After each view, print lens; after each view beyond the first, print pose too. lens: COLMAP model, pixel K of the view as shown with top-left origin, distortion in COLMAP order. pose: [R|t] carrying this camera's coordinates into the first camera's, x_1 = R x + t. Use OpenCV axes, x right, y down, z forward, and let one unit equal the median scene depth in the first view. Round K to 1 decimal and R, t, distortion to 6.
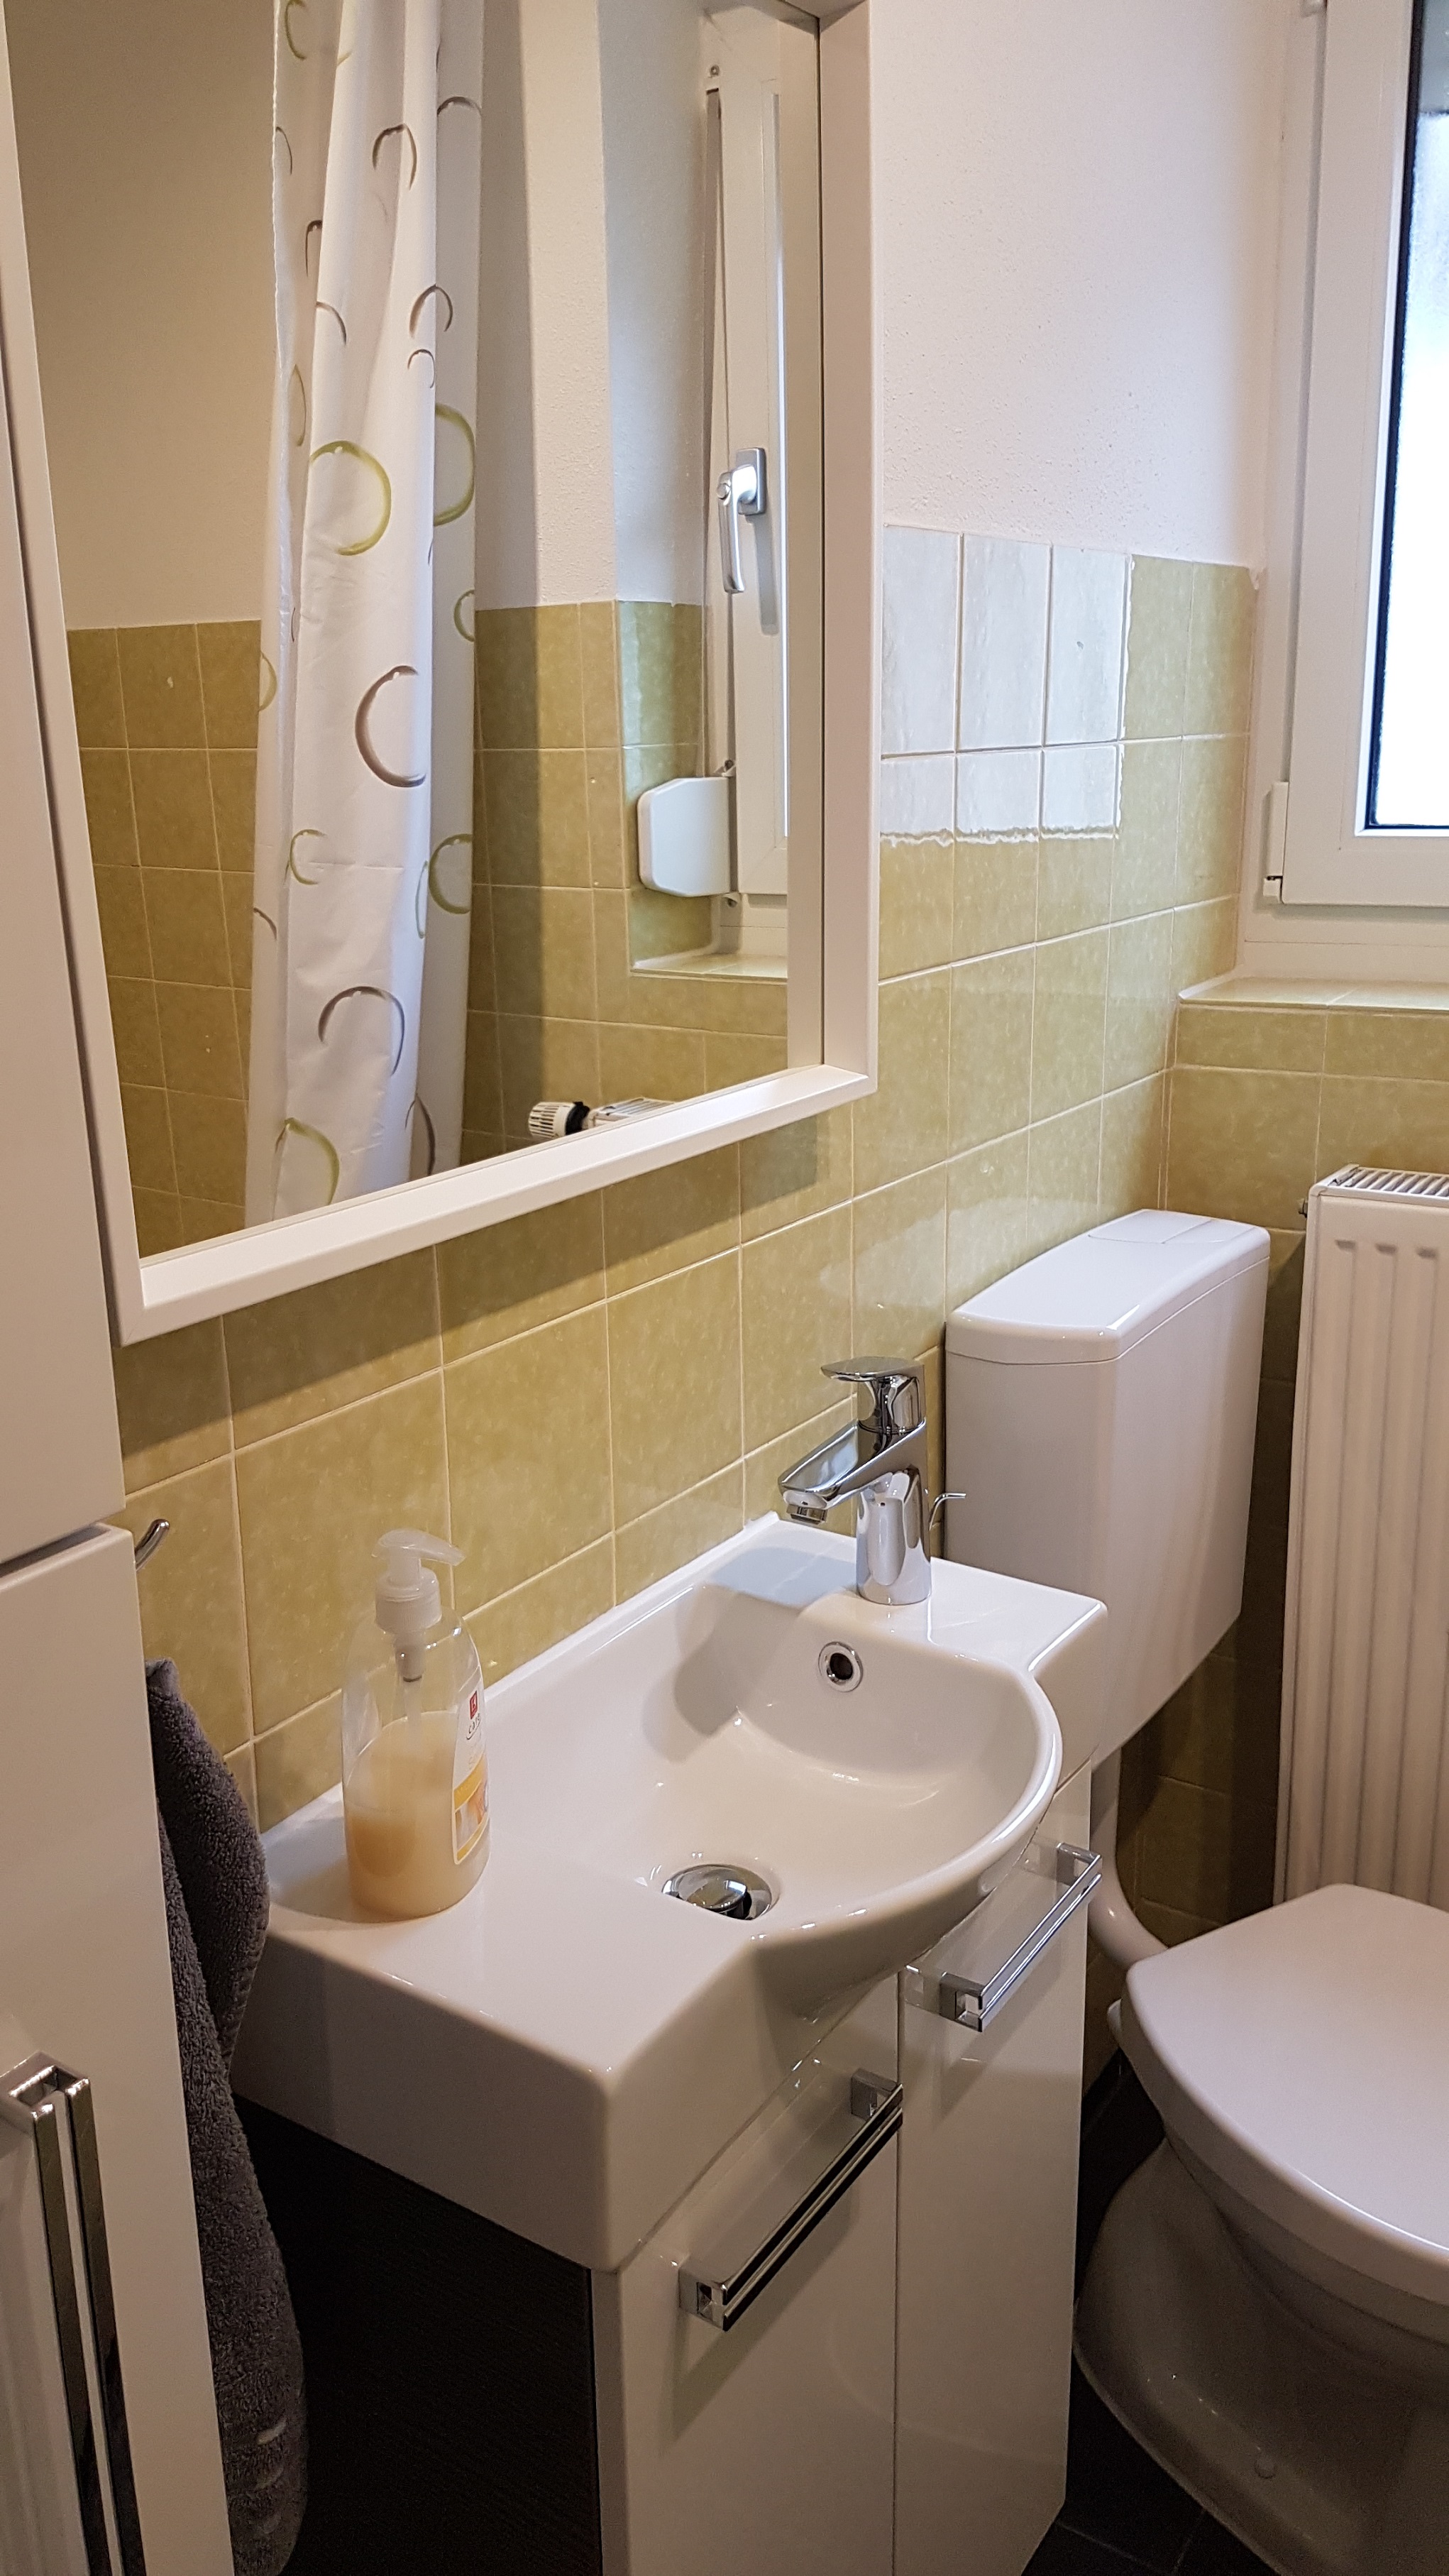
lens RADIAL K [[1970.5, 0, 737.3], [0, 1970.5, 1270.0], [0, 0, 1]] dist [0.205634, -0.389694]
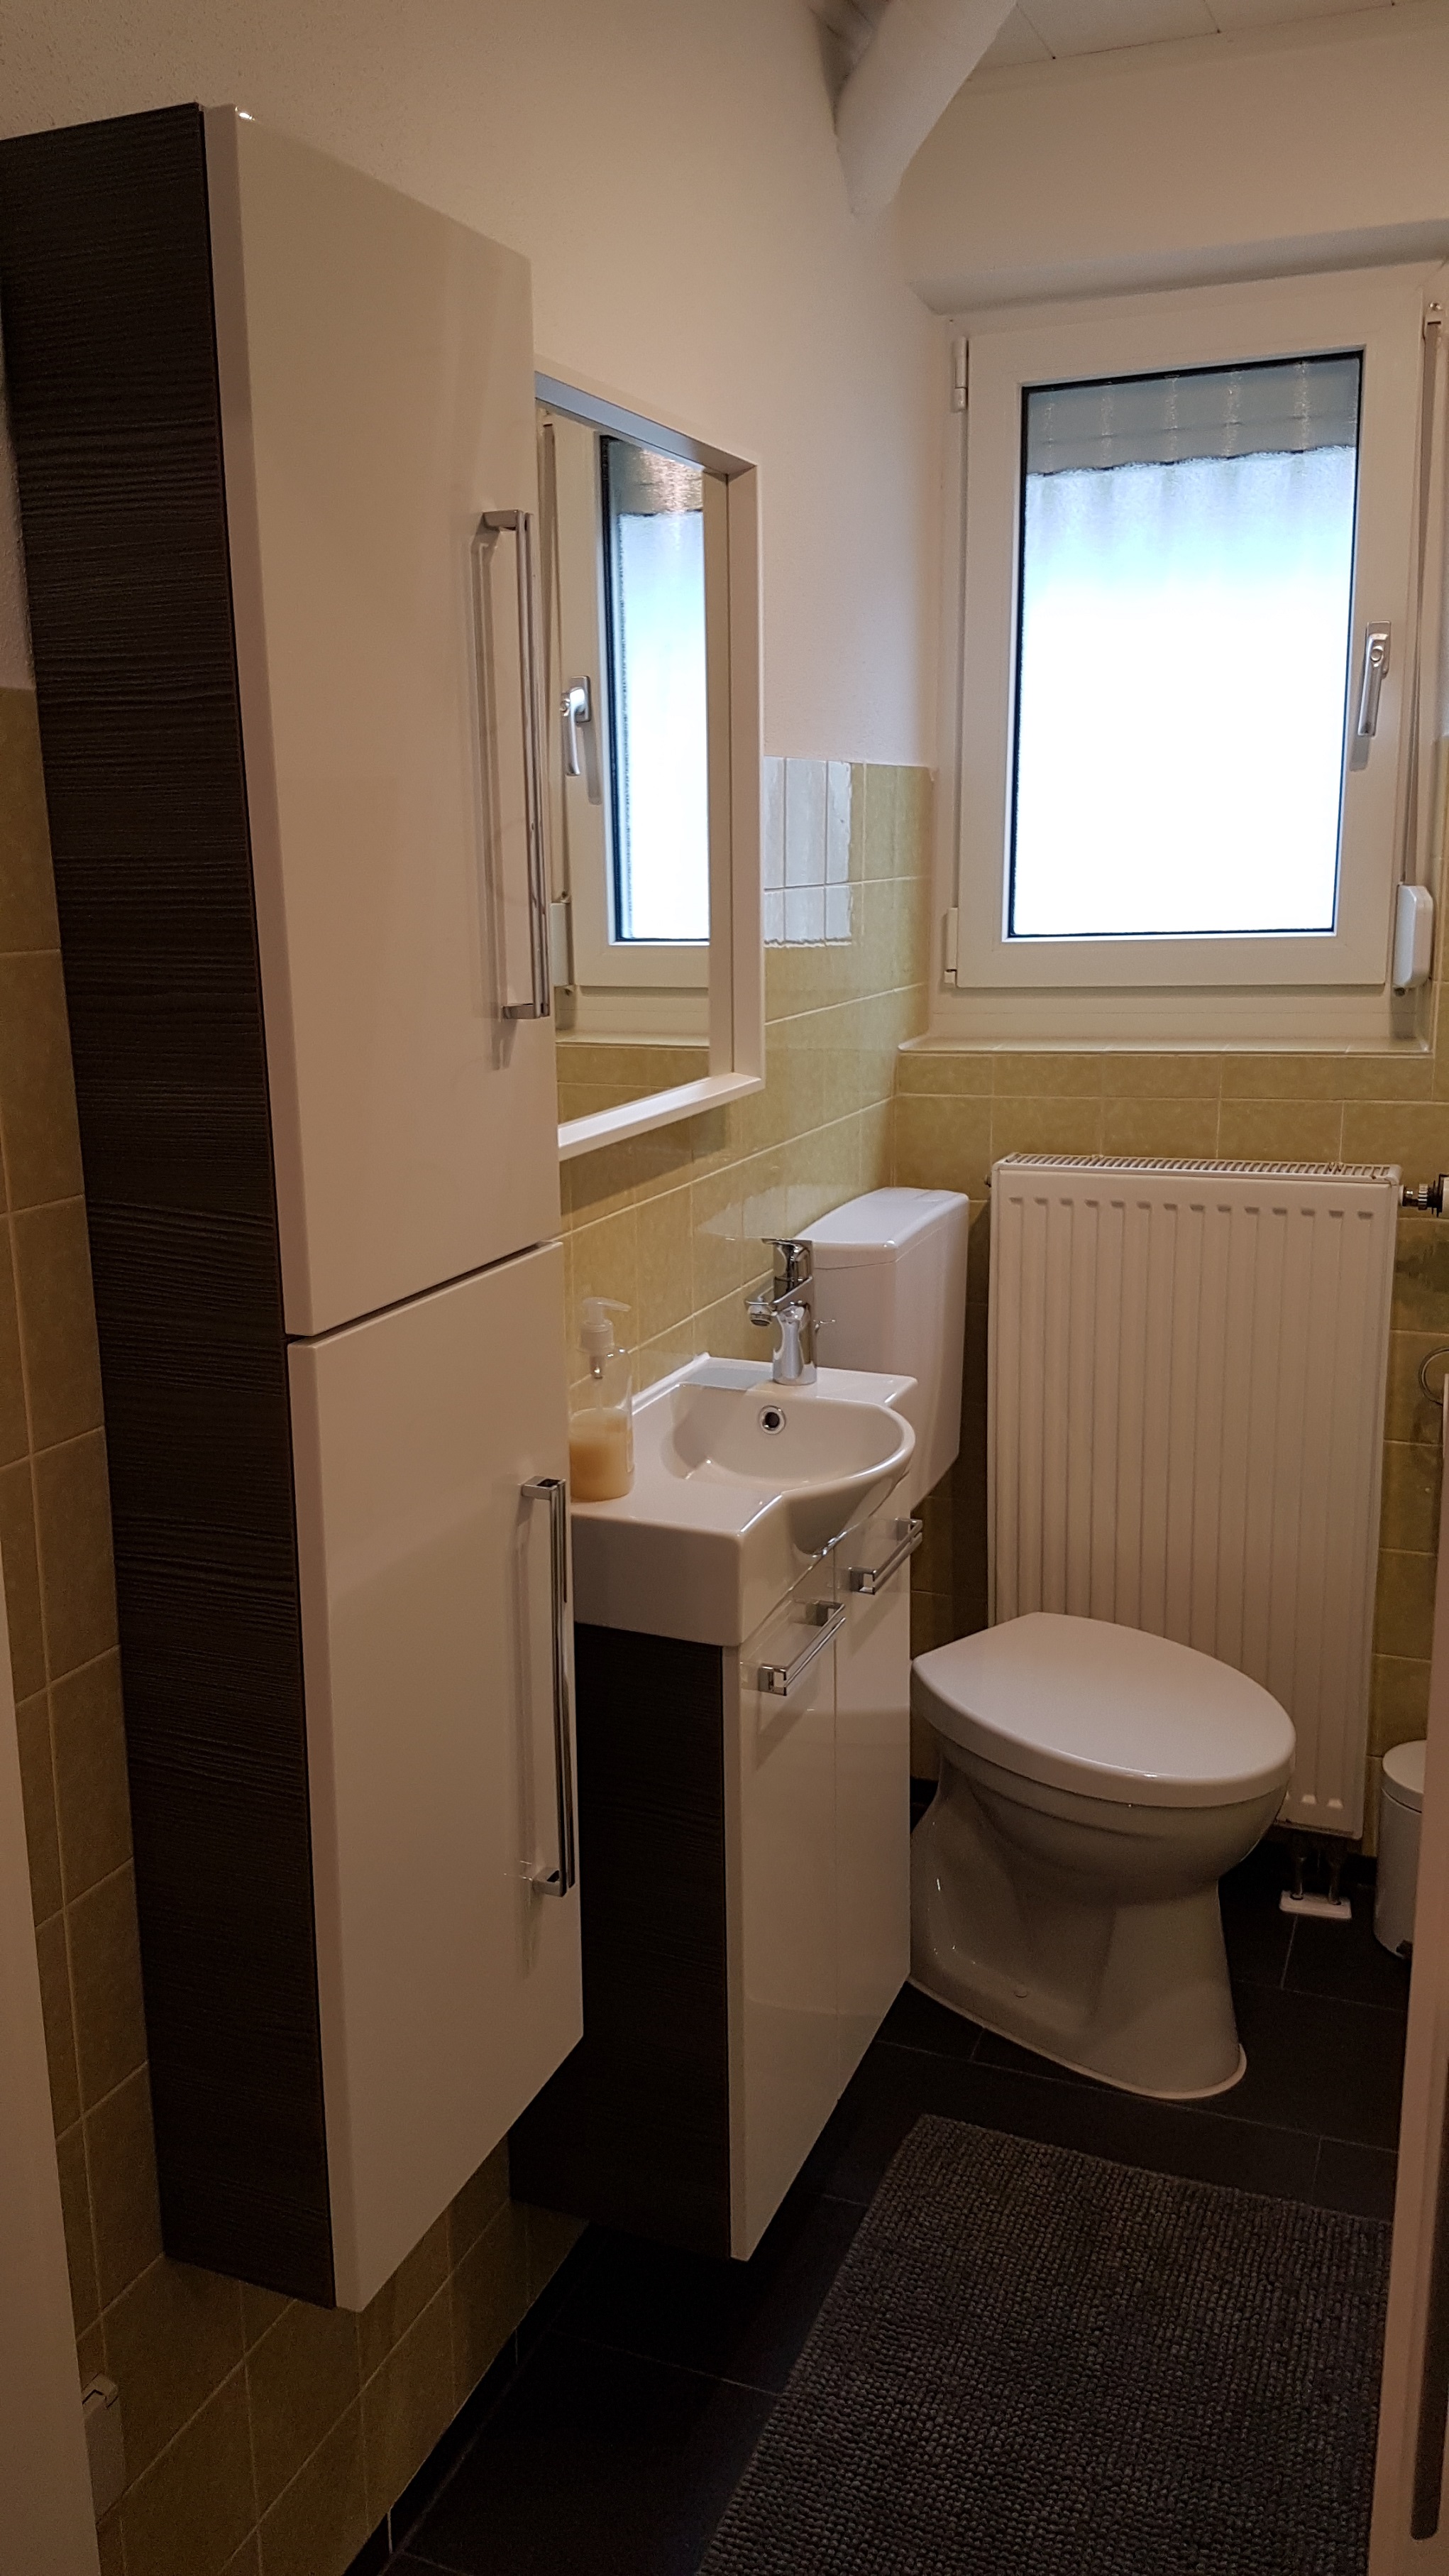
lens RADIAL K [[1921.2, 0, 724.5], [0, 1921.2, 1288.0], [0, 0, 1]] dist [0.256976, -0.602452]
pose [[0.981102, -0.039702, 0.189376, -0.200614], [0.048831, 0.997847, -0.043784, 0.106433], [-0.187230, 0.052204, 0.980928, -0.418590]]
